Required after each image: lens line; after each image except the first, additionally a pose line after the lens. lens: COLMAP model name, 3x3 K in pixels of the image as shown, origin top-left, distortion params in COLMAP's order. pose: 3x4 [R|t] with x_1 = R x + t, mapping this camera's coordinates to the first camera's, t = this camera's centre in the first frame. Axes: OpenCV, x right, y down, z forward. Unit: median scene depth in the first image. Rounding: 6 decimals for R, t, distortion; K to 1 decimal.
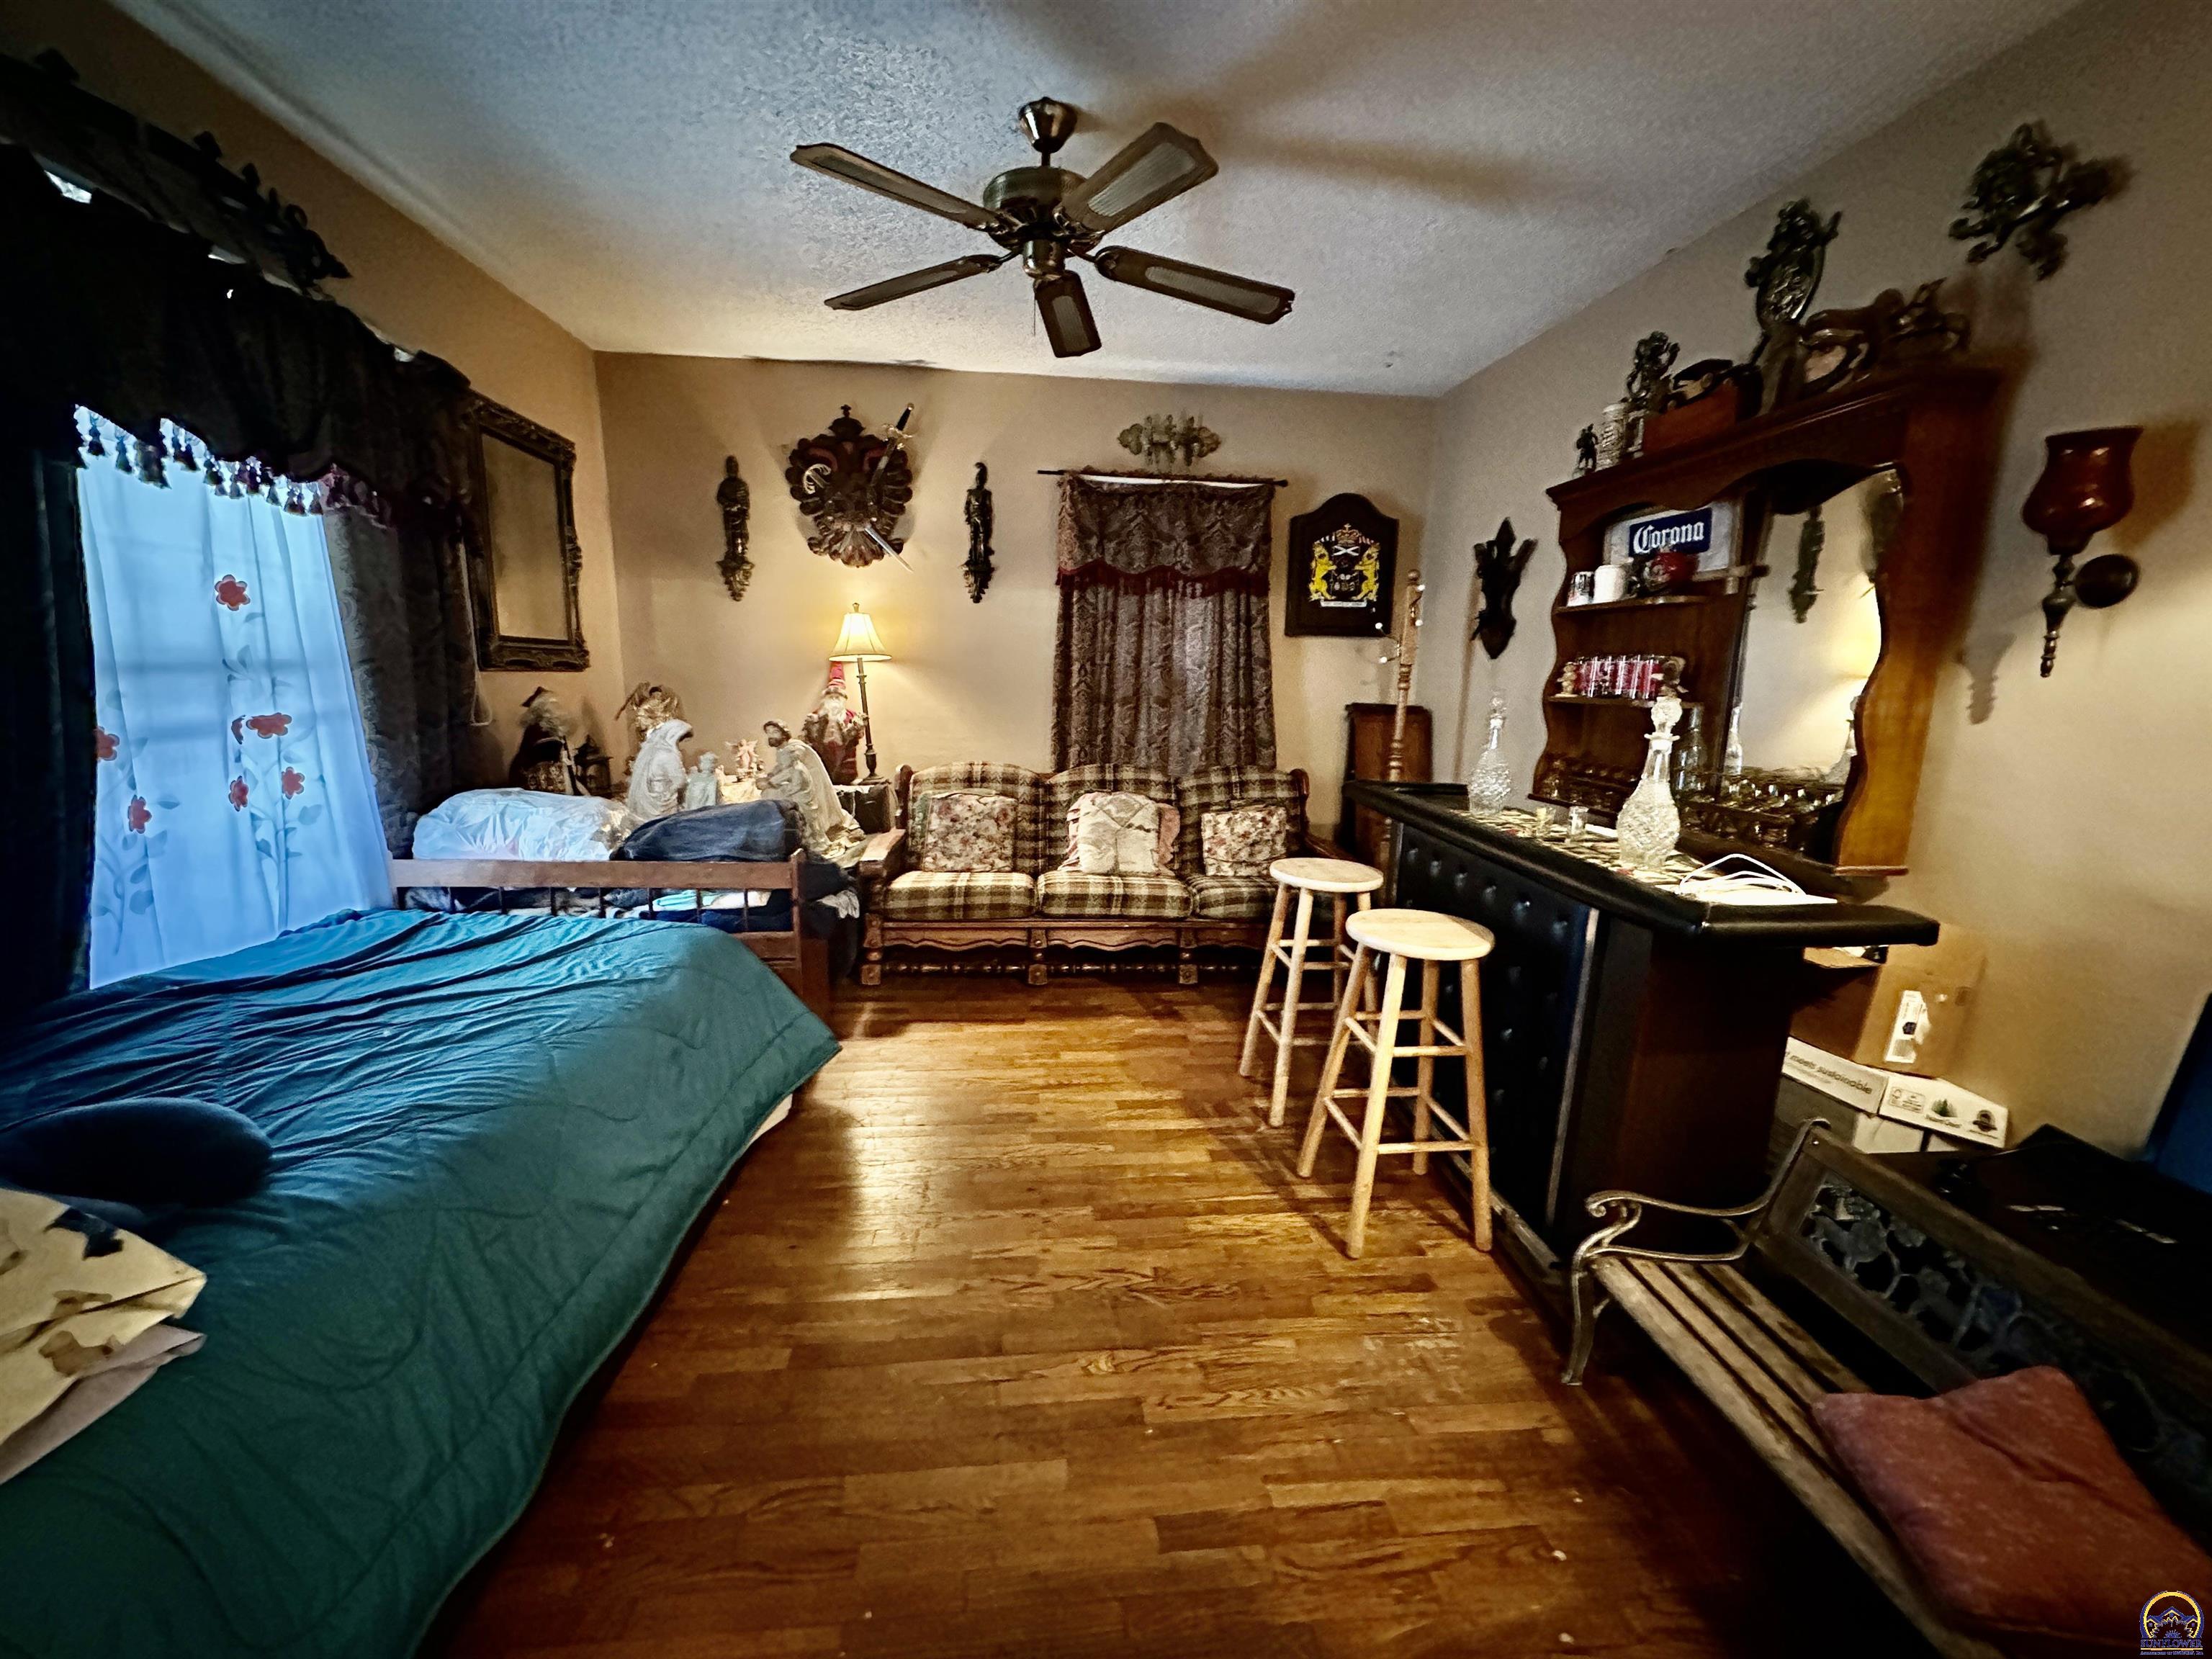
lens RADIAL K [[889.4, 0, 1103.6], [0, 889.4, 832.7], [0, 0, 1]] dist [0.000369, 0.000442]
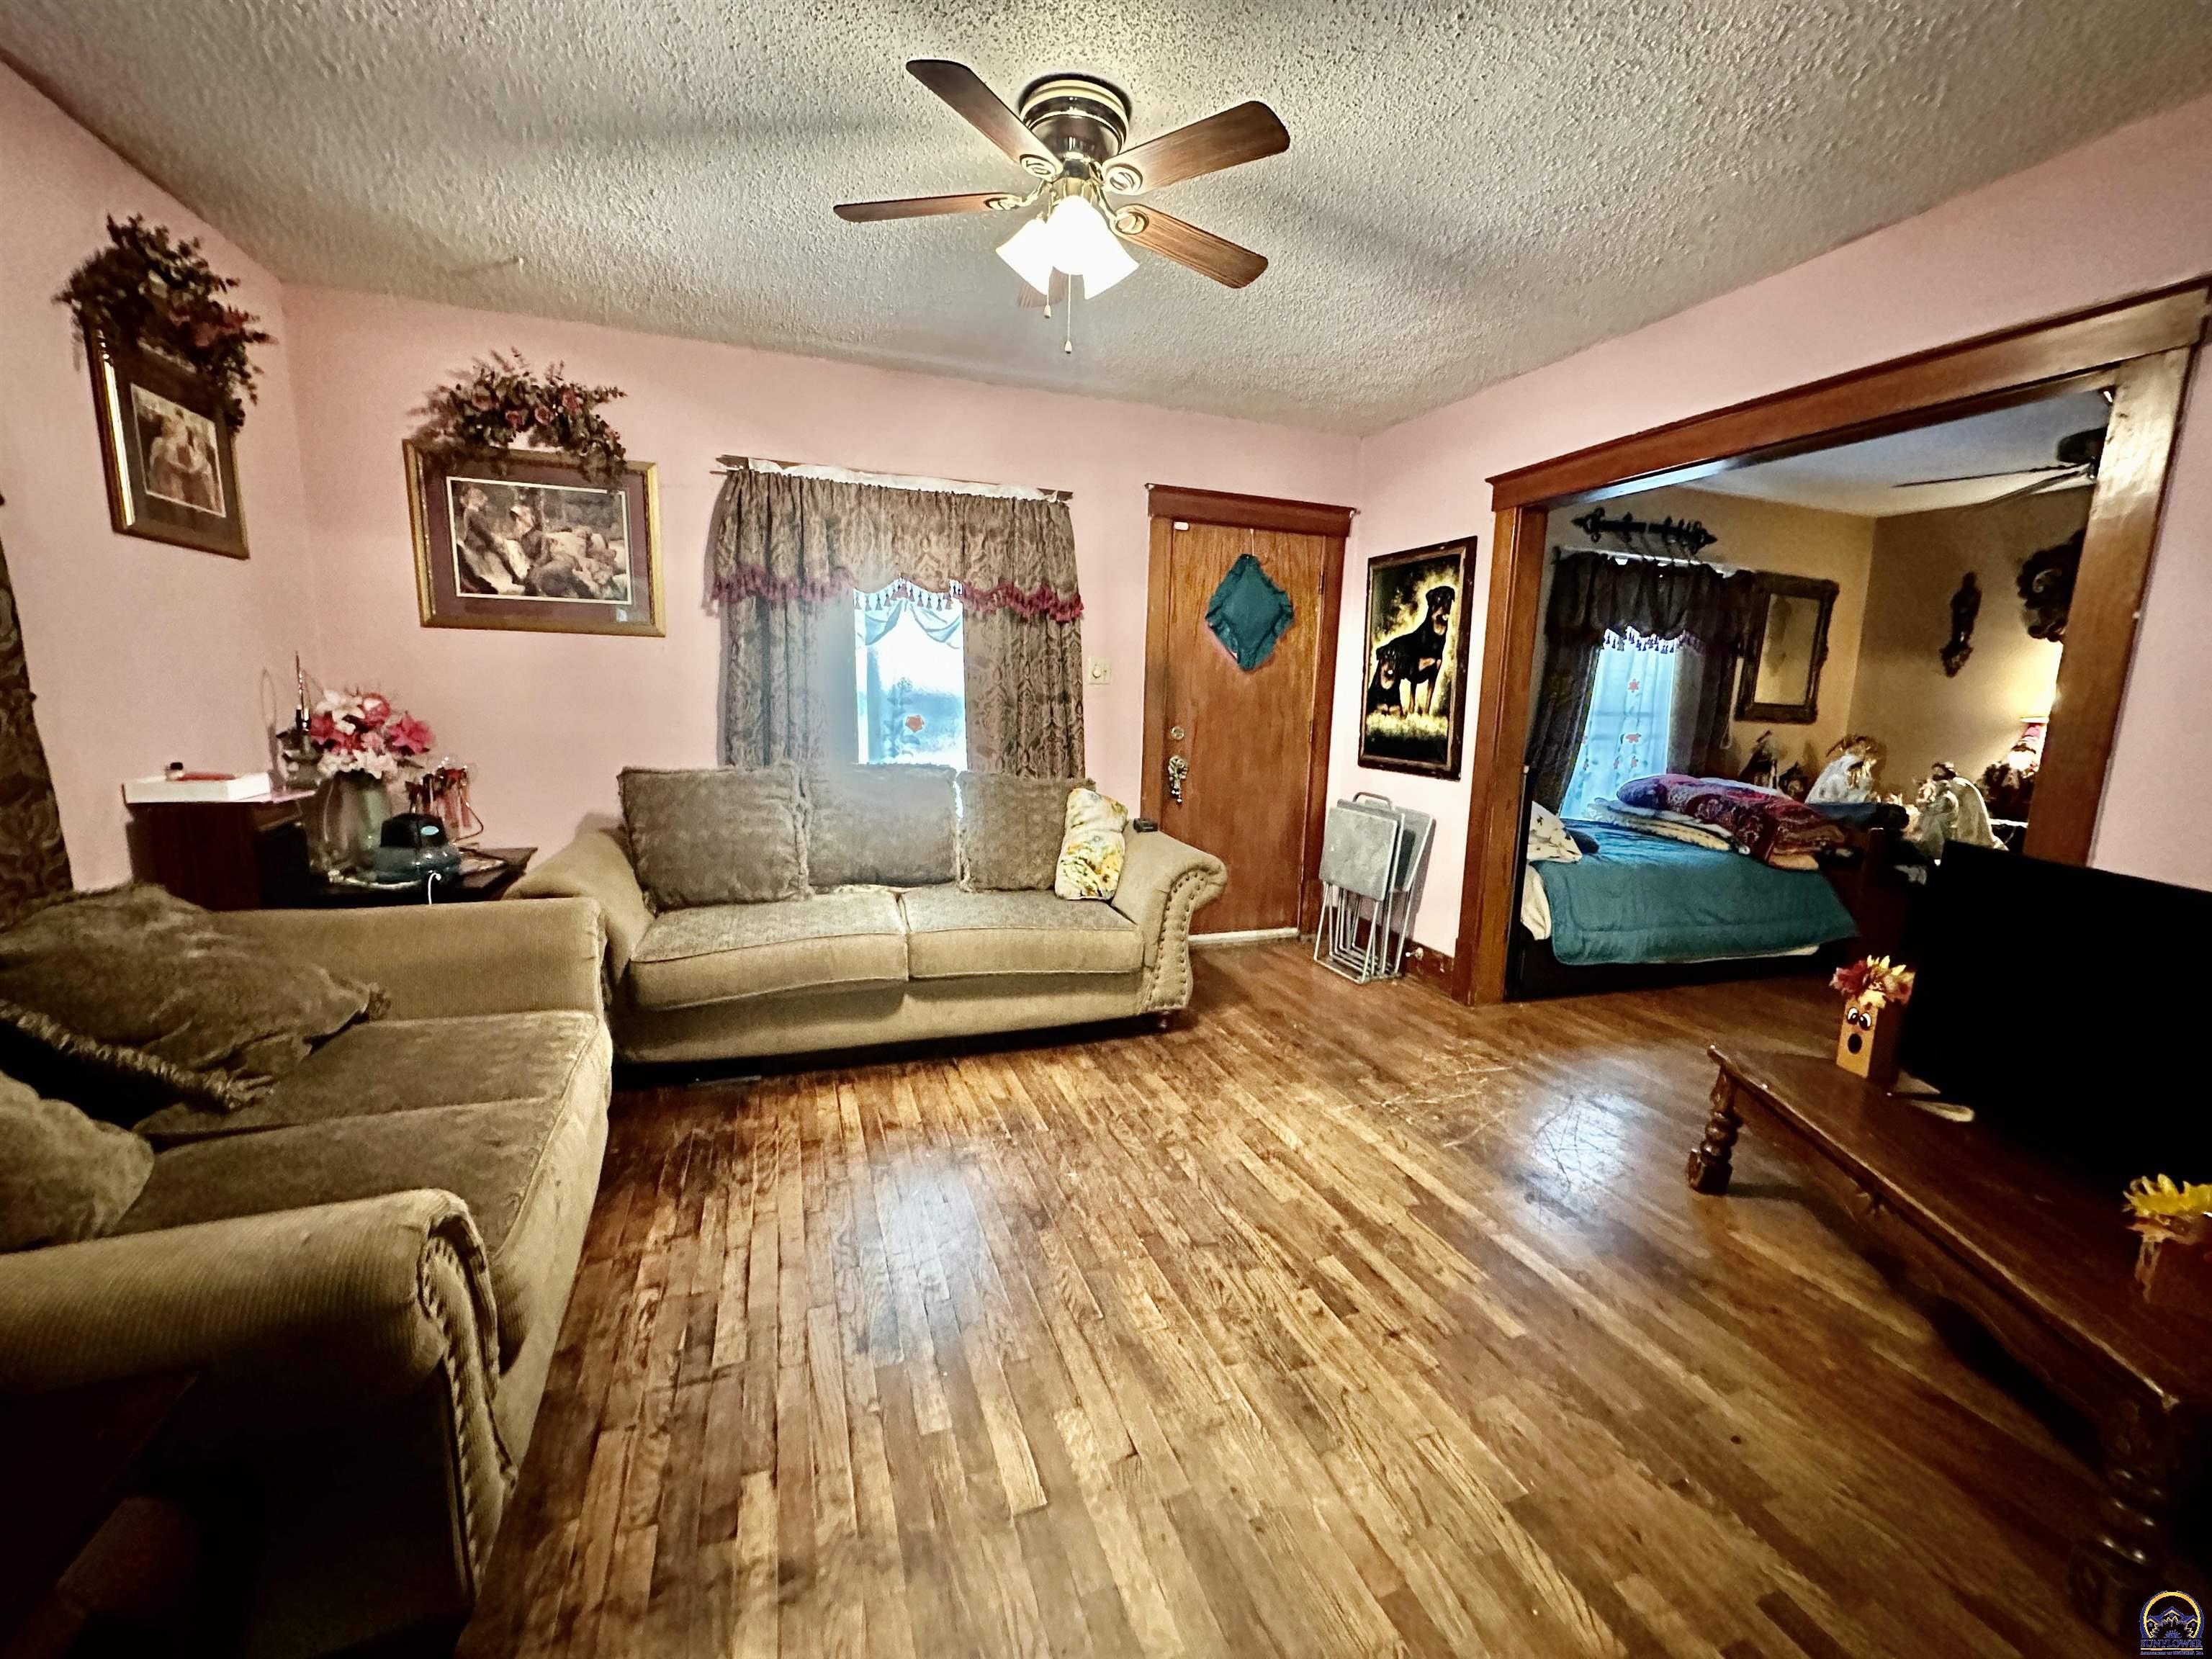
lens RADIAL K [[889.4, 0, 1103.6], [0, 889.4, 832.7], [0, 0, 1]] dist [0.000369, 0.000442]
pose [[0.267827, 0.139548, -0.953307, 0.753957], [-0.207813, 0.974532, 0.084271, 0.165289], [0.940788, 0.175540, 0.290006, -0.748917]]
